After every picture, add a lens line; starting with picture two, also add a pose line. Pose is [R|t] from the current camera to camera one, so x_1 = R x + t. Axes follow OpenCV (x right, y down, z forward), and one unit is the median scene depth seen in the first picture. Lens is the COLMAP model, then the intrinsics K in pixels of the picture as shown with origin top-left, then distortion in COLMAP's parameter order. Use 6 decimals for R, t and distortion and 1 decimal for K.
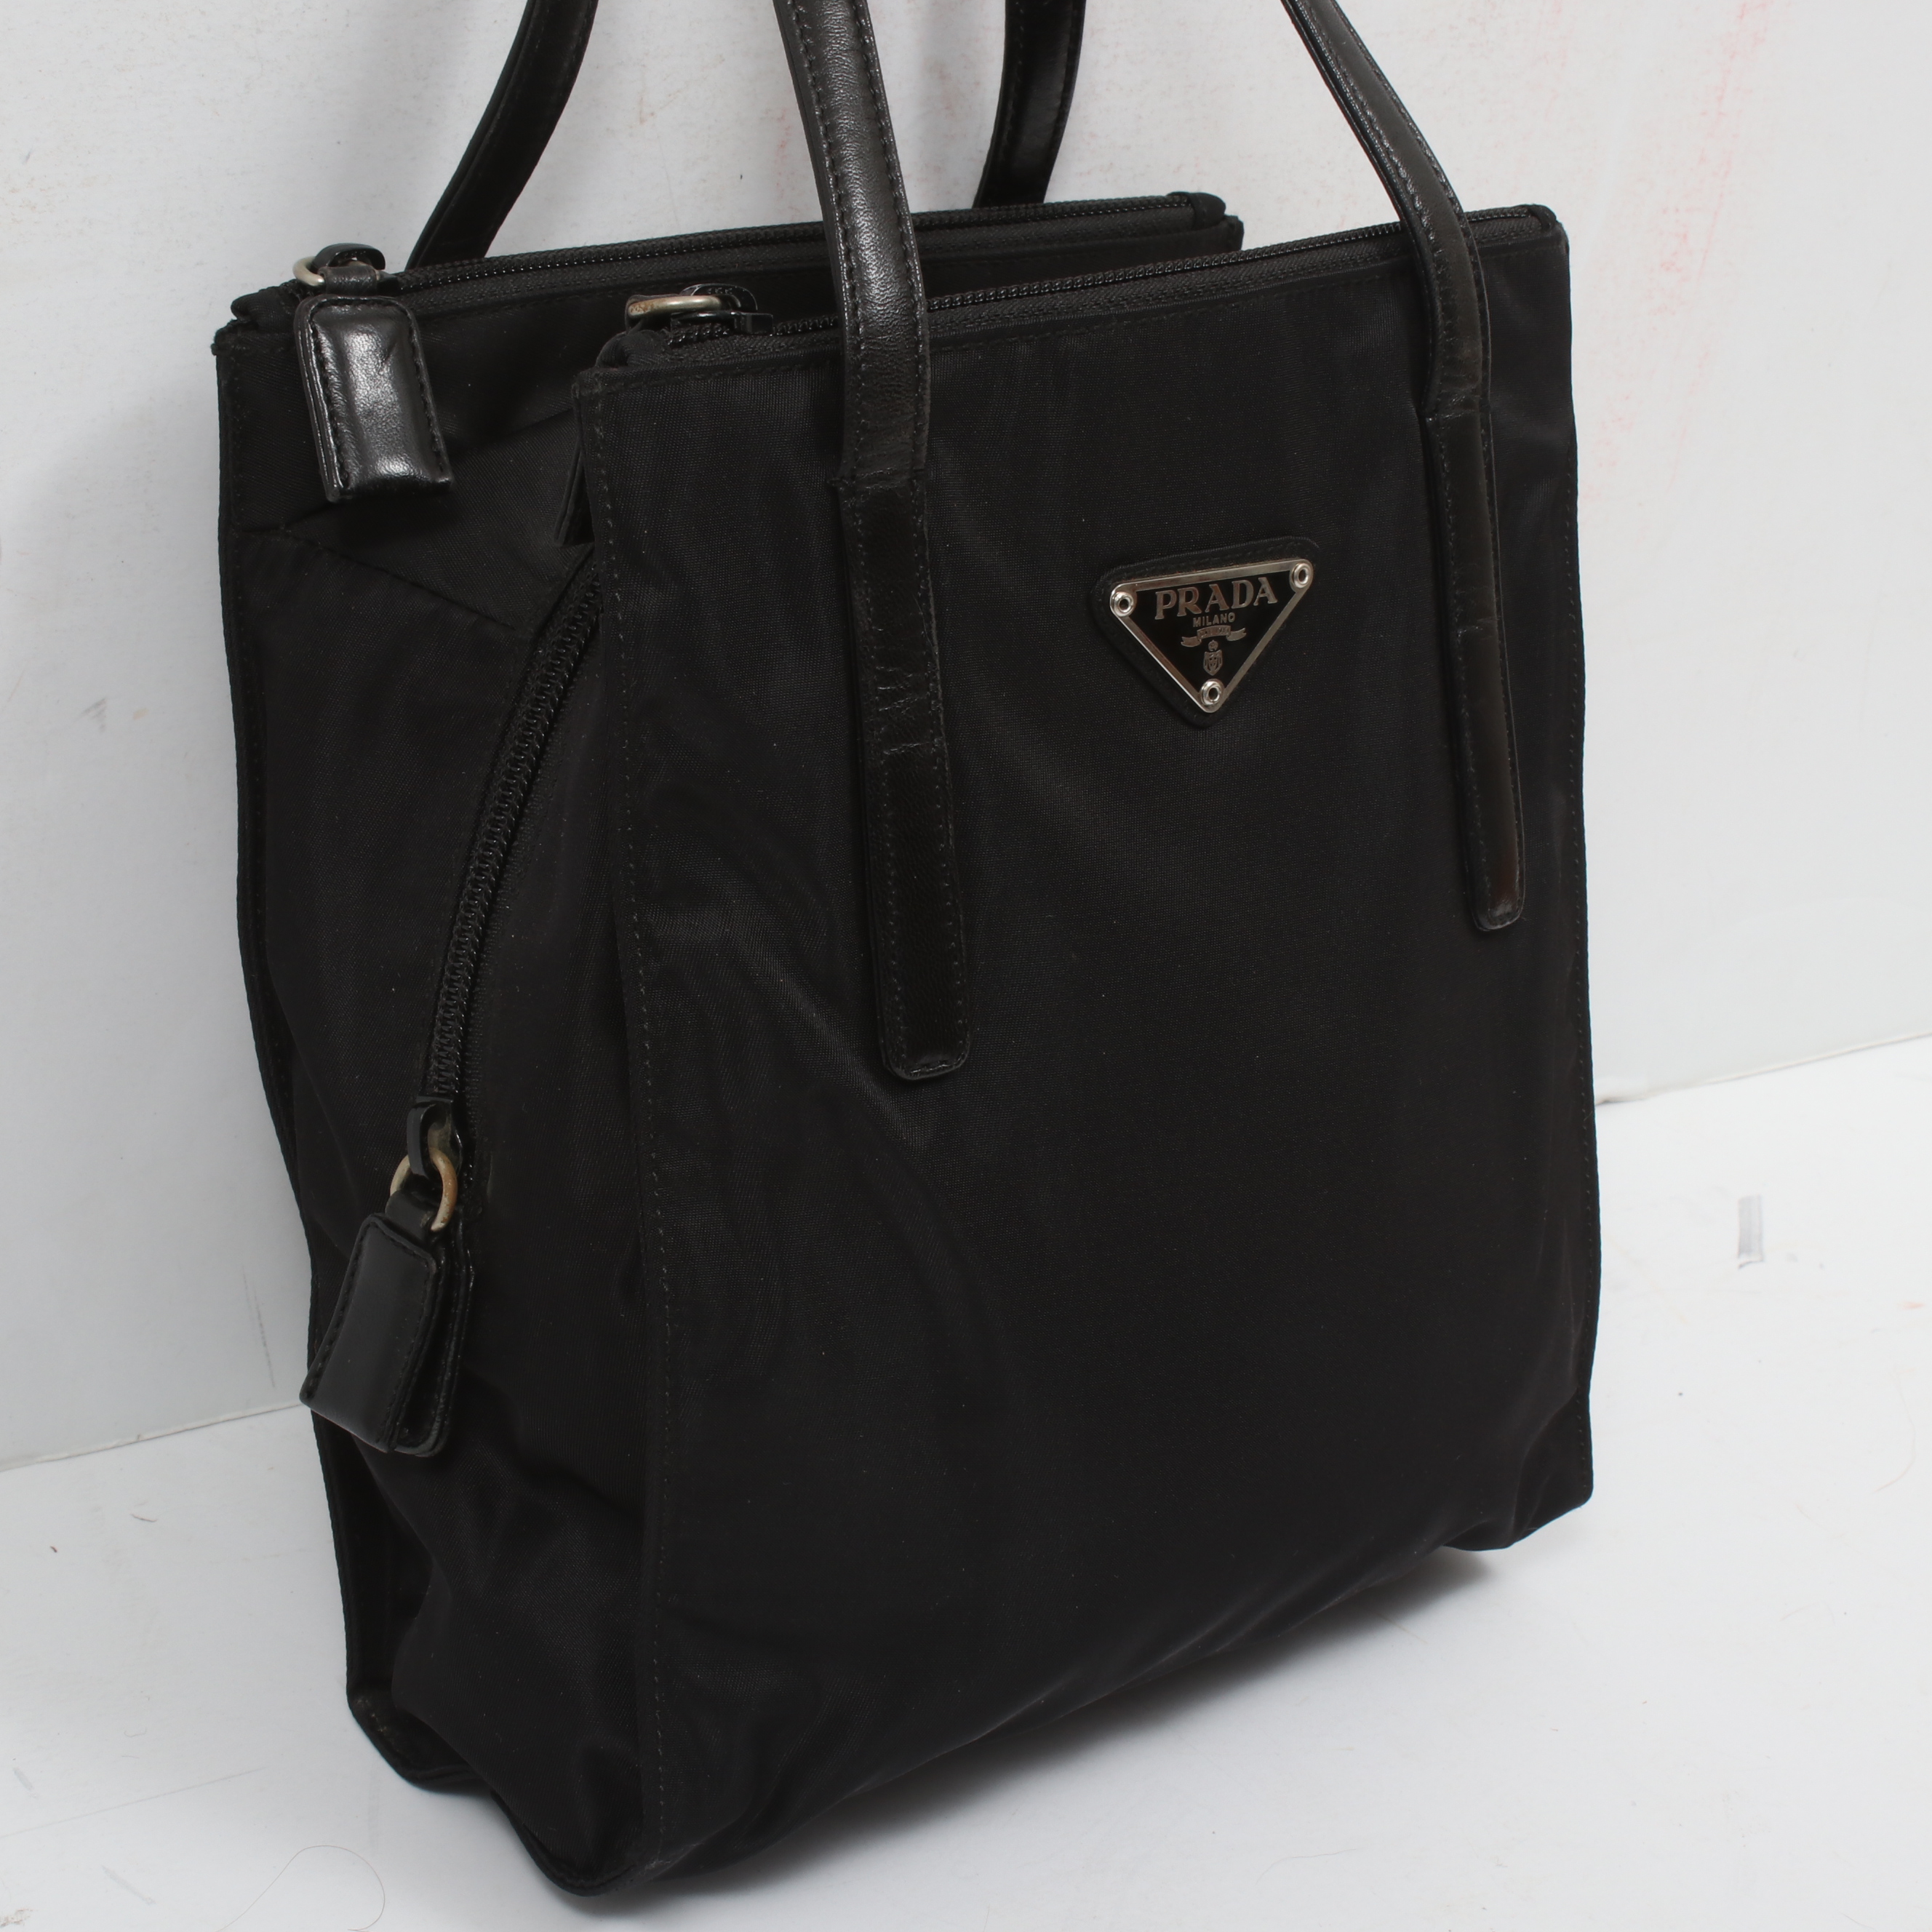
lens RADIAL K [[4752.9, 0, 901.7], [0, 4752.9, 946.9], [0, 0, 1]] dist [-0.007553, 0.000000]
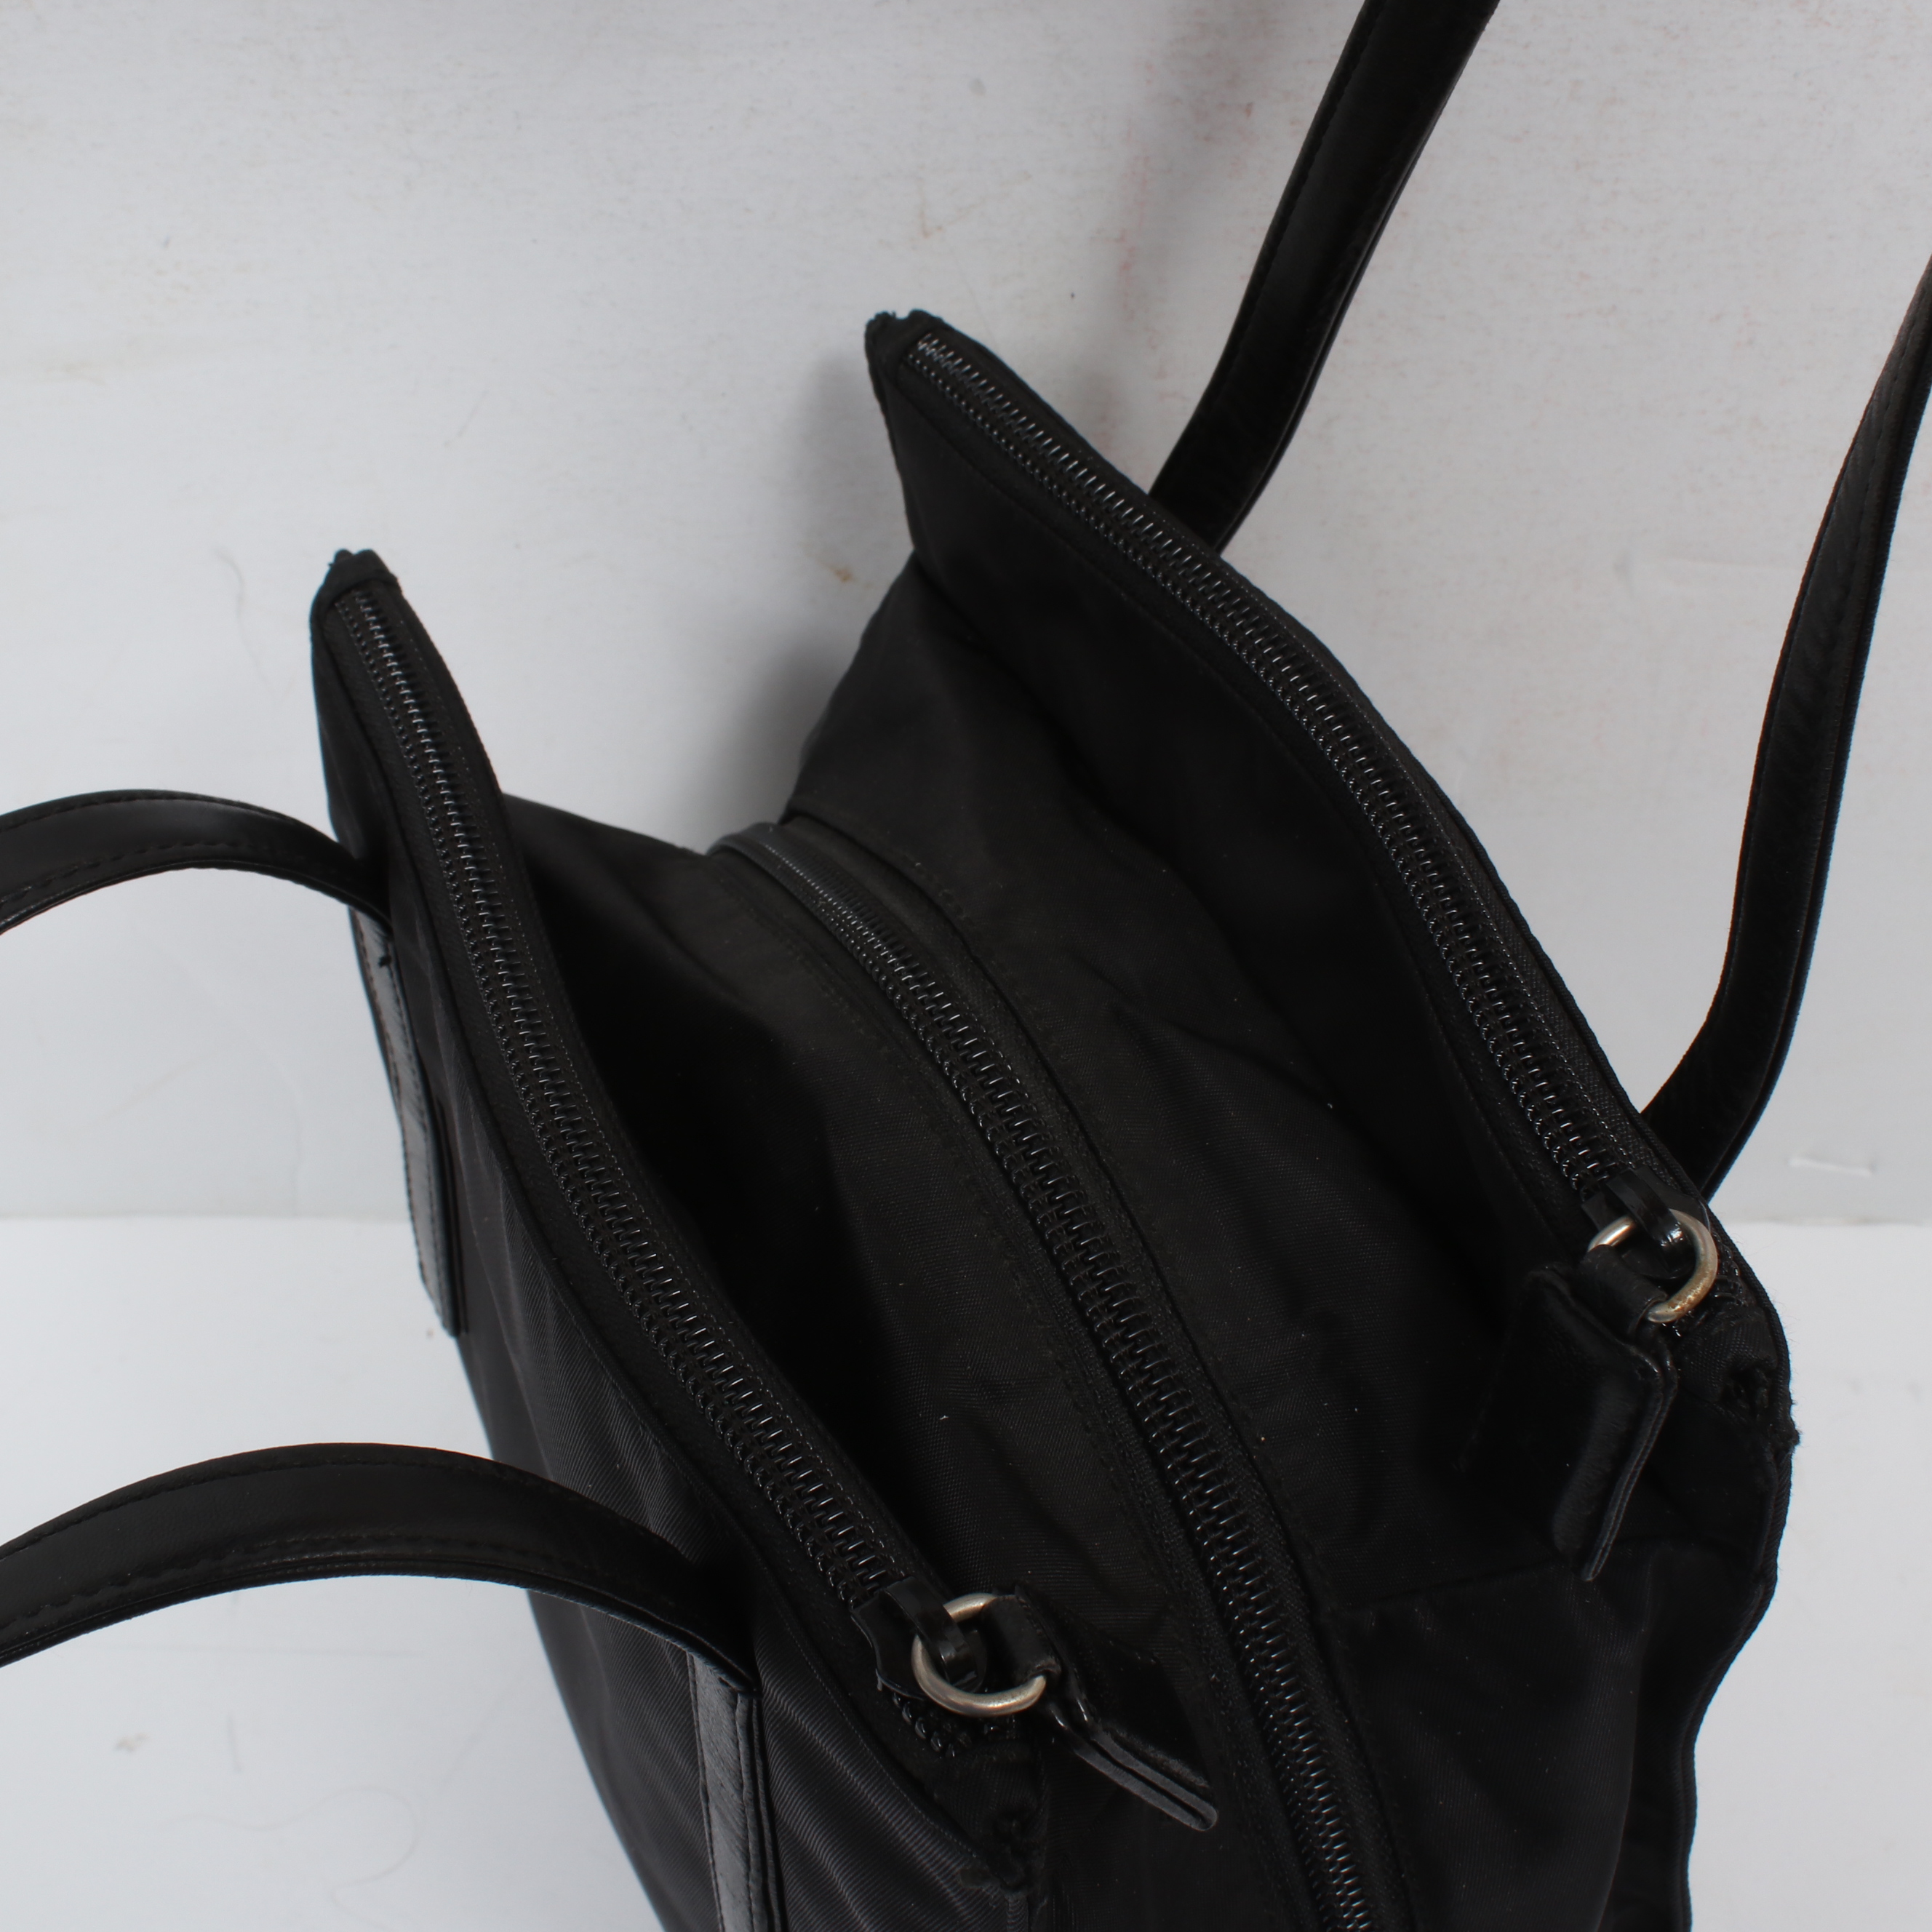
lens RADIAL K [[3152.8, 0, 948.3], [0, 3152.8, 967.8], [0, 0, 1]] dist [-0.089498, 0.000000]
pose [[0.816421, 0.335335, -0.470114, 0.275946], [-0.127853, 0.898875, 0.419138, -0.314451], [0.563125, -0.282088, 0.776735, 0.572171]]
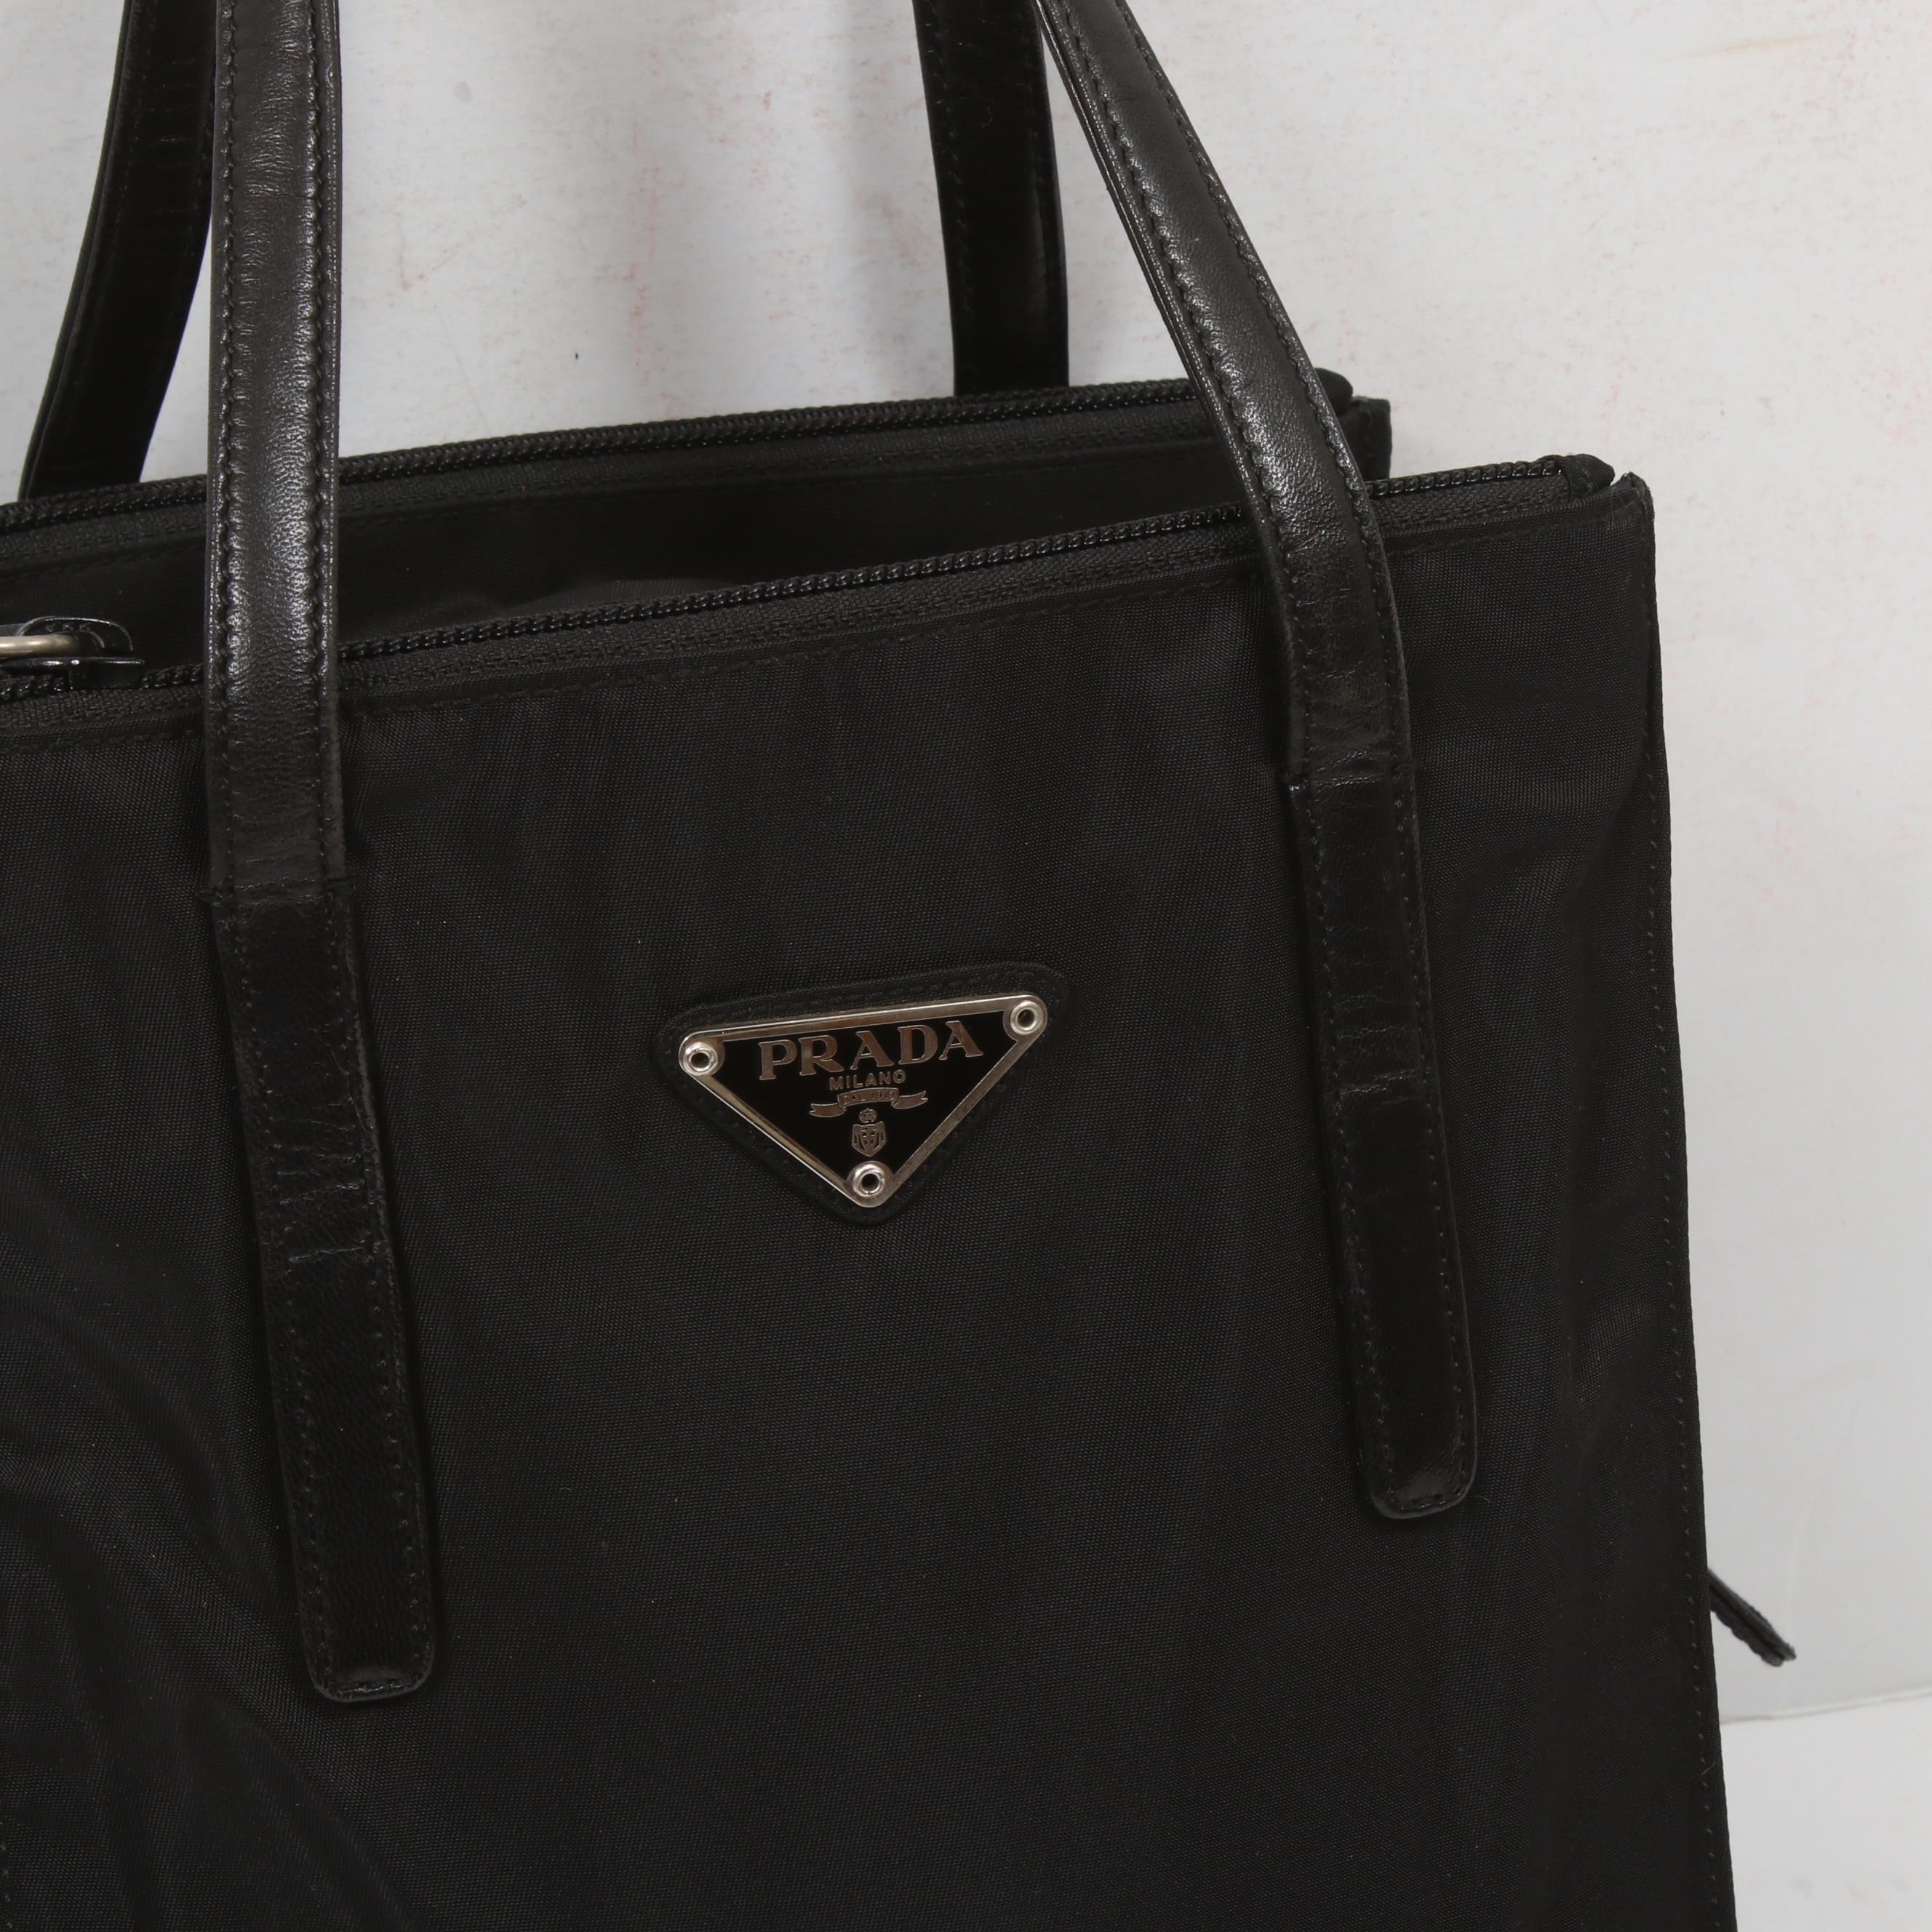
lens RADIAL K [[6777.8, 0, 961.7], [0, 6777.8, 965.7], [0, 0, 1]] dist [0.063918, 0.000000]
pose [[0.927468, 0.070993, -0.367100, 0.445370], [-0.058861, 0.997289, 0.044153, -0.130549], [0.369239, -0.019342, 0.929133, 0.069849]]
